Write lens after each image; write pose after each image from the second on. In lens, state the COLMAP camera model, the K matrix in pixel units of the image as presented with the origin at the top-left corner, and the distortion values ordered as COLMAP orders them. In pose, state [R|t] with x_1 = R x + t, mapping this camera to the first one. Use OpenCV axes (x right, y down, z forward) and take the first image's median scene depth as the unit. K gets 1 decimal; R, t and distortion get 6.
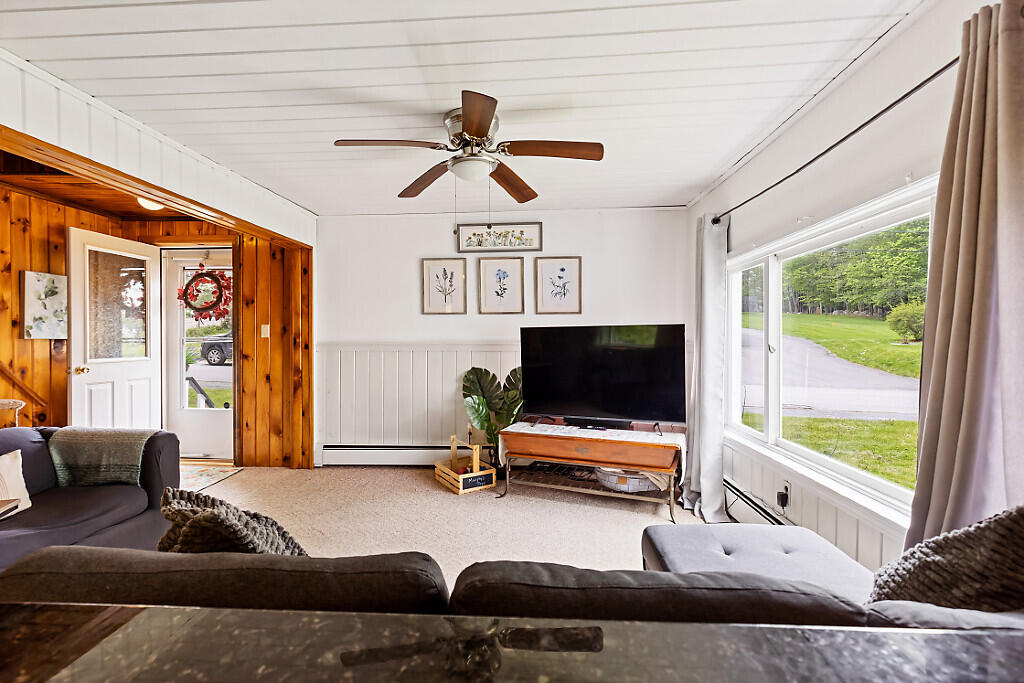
lens RADIAL K [[464.5, 0, 506.8], [0, 464.5, 339.3], [0, 0, 1]] dist [-0.000681, -0.000296]
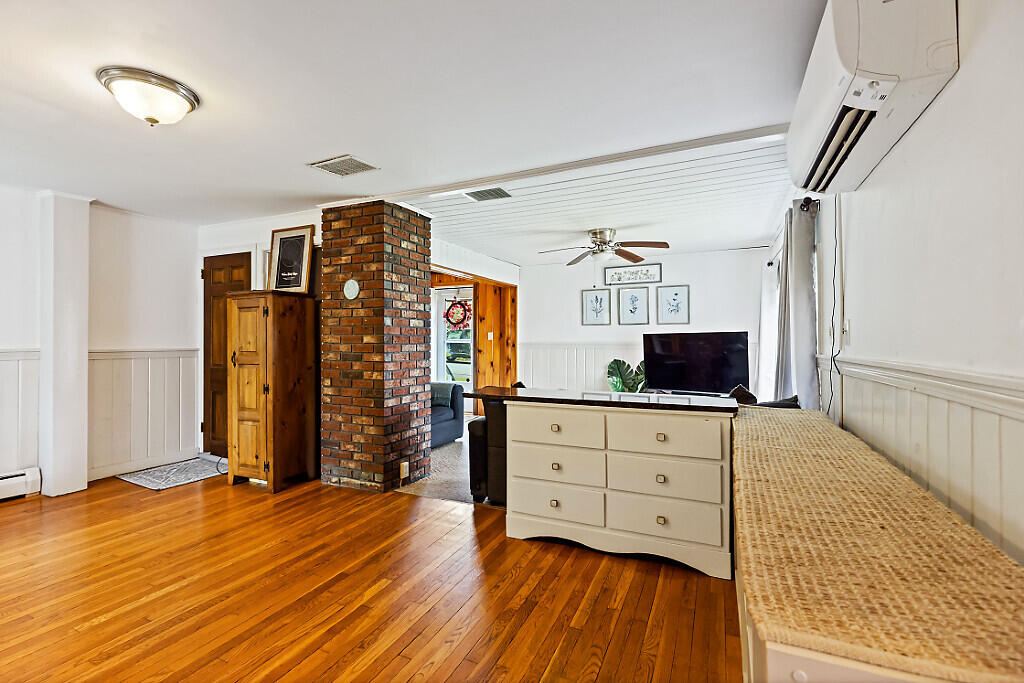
lens RADIAL K [[464.5, 0, 506.8], [0, 464.5, 339.3], [0, 0, 1]] dist [-0.000681, -0.000296]
pose [[0.934140, 0.001002, -0.356905, 0.143372], [-0.003006, 0.999983, -0.005061, 0.002481], [0.356894, 0.005800, 0.934127, -0.571558]]
